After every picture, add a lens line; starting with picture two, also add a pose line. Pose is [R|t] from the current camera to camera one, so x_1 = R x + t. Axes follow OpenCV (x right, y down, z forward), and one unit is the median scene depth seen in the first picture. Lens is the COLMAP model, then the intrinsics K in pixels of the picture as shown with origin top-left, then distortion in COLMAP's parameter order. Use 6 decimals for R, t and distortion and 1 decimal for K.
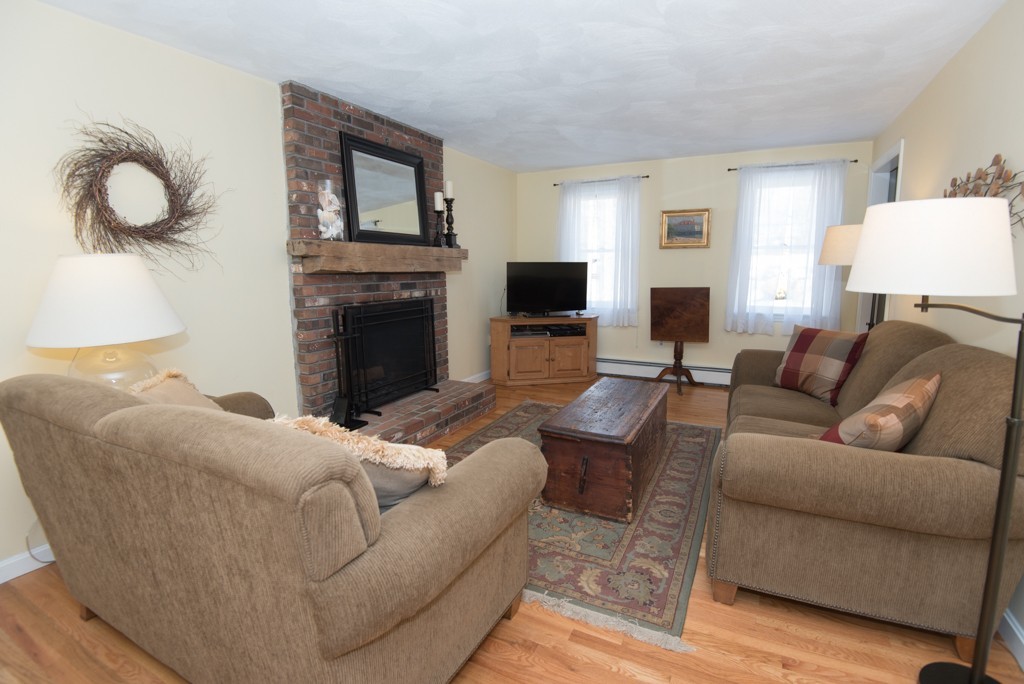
lens RADIAL K [[472.6, 0, 509.4], [0, 472.6, 340.0], [0, 0, 1]] dist [-0.025928, -0.011366]
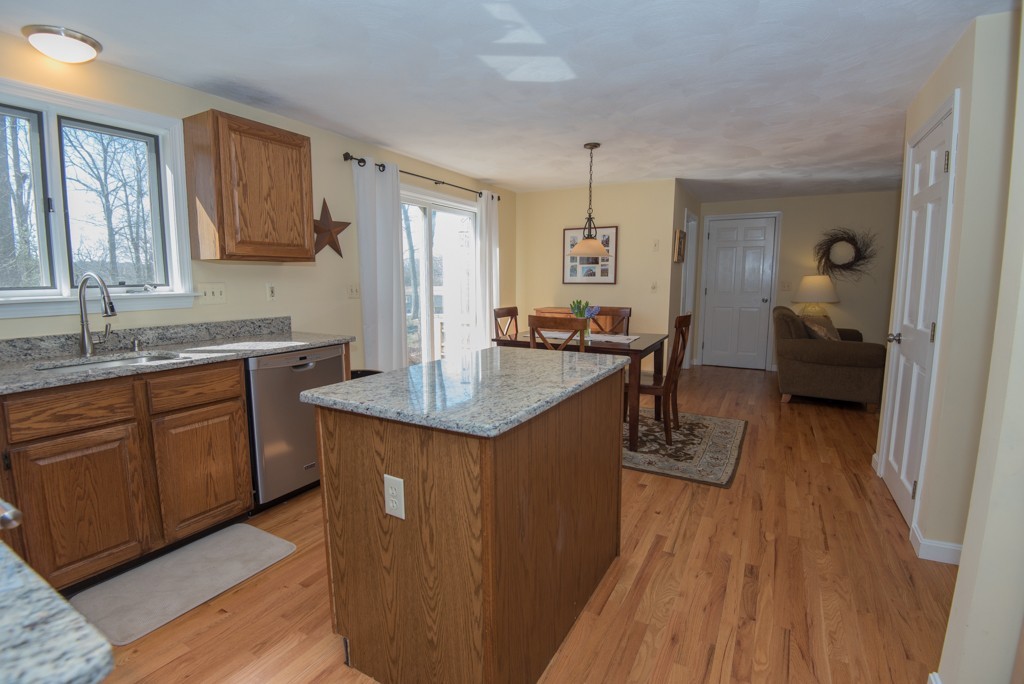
lens RADIAL K [[472.6, 0, 504.6], [0, 472.6, 340.0], [0, 0, 1]] dist [-0.025928, -0.011366]
pose [[-0.046755, 0.135244, -0.989709, 1.271650], [-0.149336, 0.978711, 0.140796, 0.060770], [0.987680, 0.154382, -0.025563, -0.502206]]
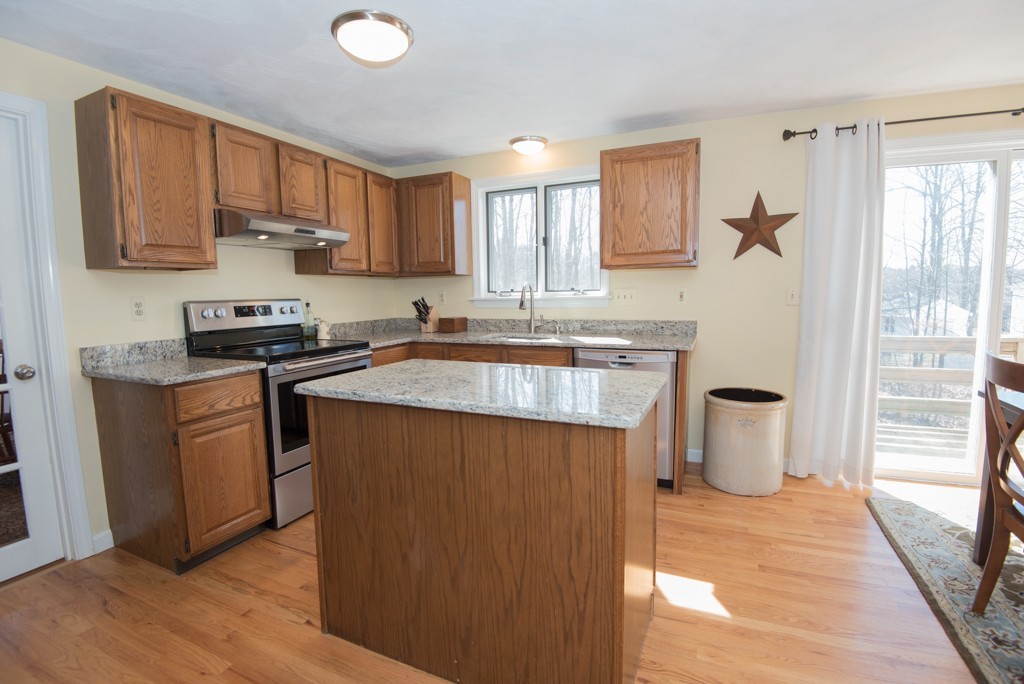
lens RADIAL K [[472.6, 0, 513.6], [0, 472.6, 339.6], [0, 0, 1]] dist [-0.025928, -0.011366]
pose [[-0.998359, 0.030959, -0.048176, 0.779341], [0.018012, 0.968334, 0.249008, 0.006763], [0.054359, 0.247731, -0.967303, -0.065117]]
